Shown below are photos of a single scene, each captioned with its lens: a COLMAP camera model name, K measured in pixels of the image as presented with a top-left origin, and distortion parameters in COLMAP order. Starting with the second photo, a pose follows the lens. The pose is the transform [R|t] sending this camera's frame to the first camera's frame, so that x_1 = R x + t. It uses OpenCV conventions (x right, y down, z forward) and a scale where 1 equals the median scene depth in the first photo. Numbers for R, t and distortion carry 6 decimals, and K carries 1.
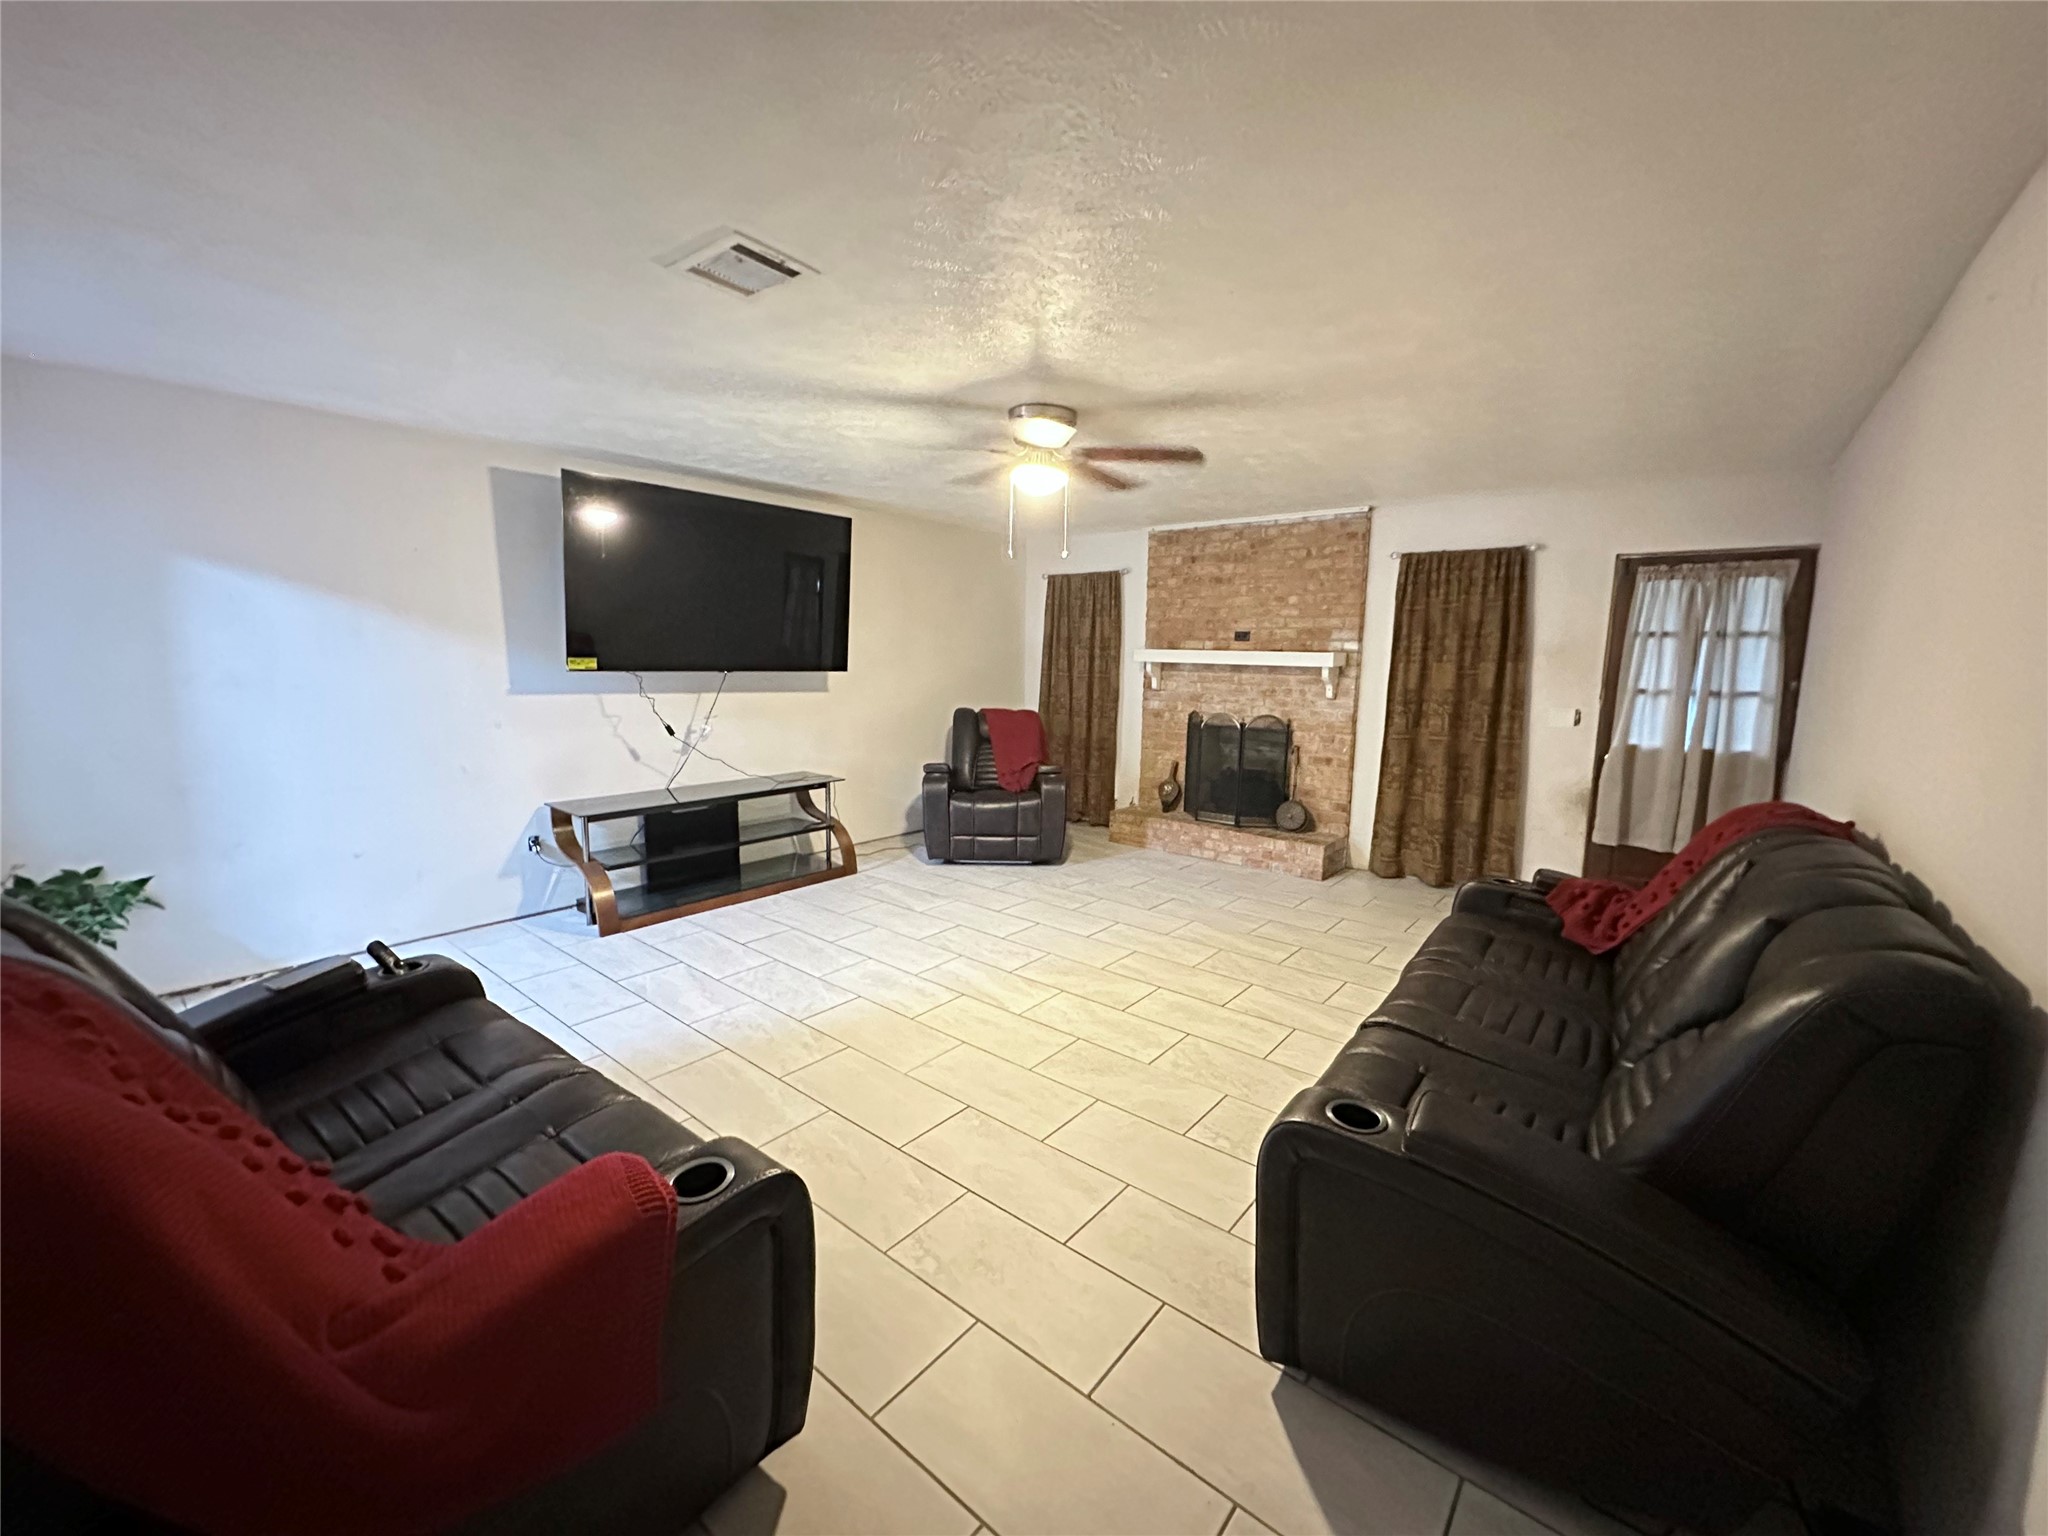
lens RADIAL K [[818.7, 0, 1024.0], [0, 818.7, 768.0], [0, 0, 1]] dist [0.012660, 0.000095]
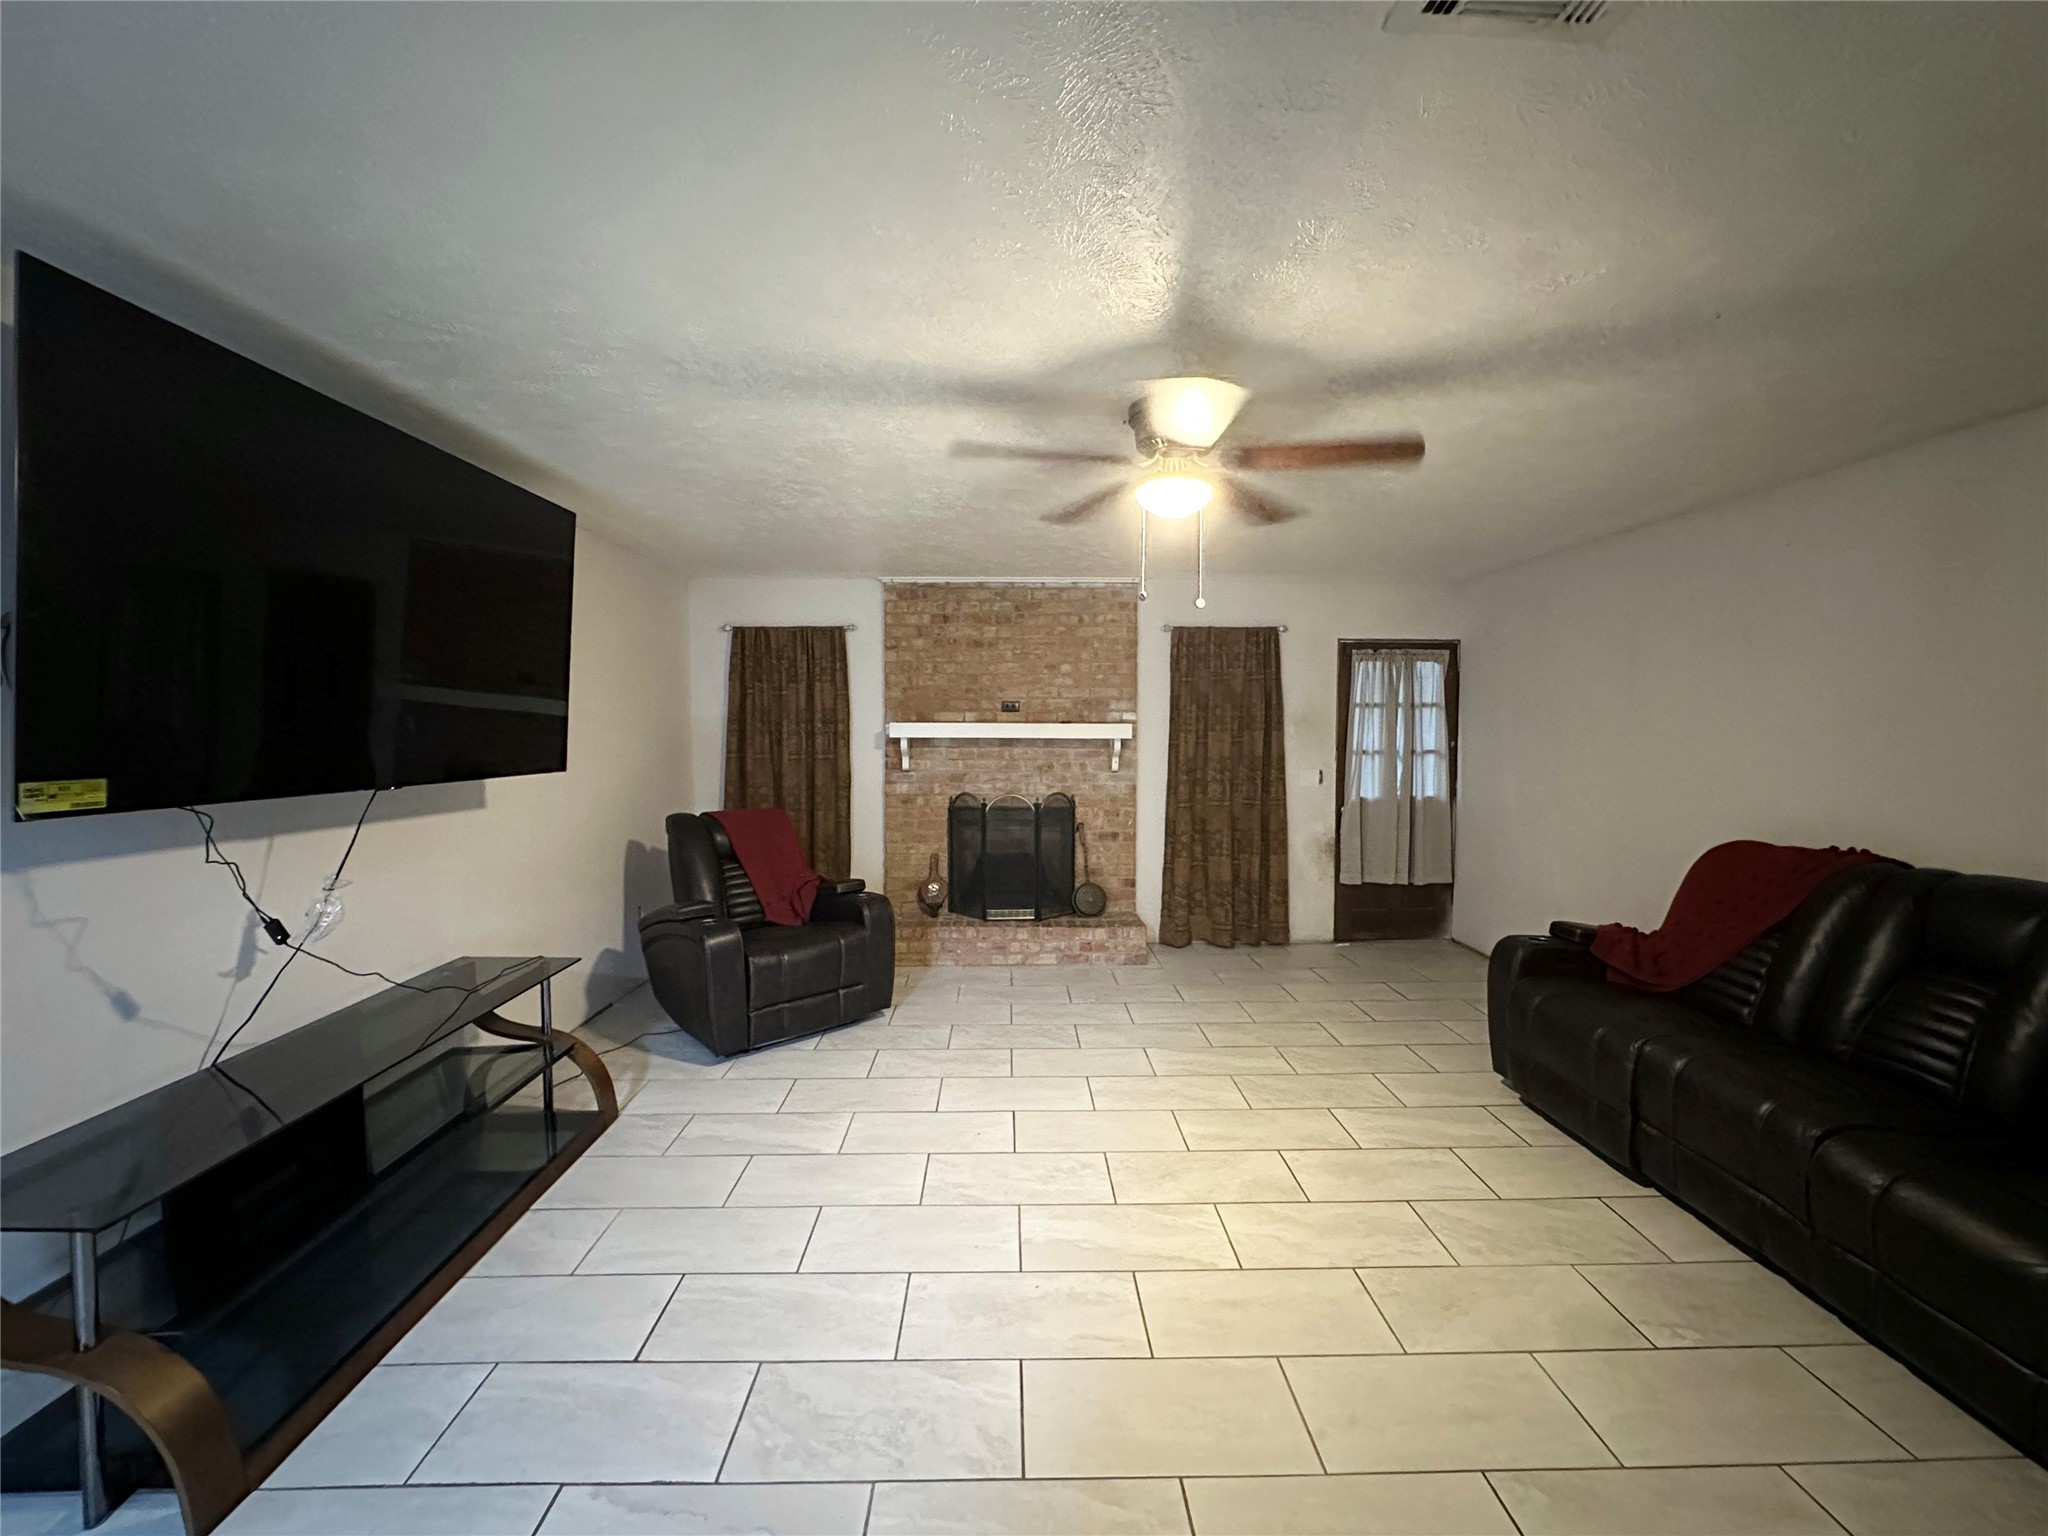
lens RADIAL K [[827.9, 0, 1024.0], [0, 827.9, 768.0], [0, 0, 1]] dist [-0.001787, 0.000349]
pose [[0.759900, -0.053146, 0.647864, -0.328964], [0.104892, 0.993616, -0.041523, -0.058036], [-0.641521, 0.099509, 0.760624, 0.325742]]
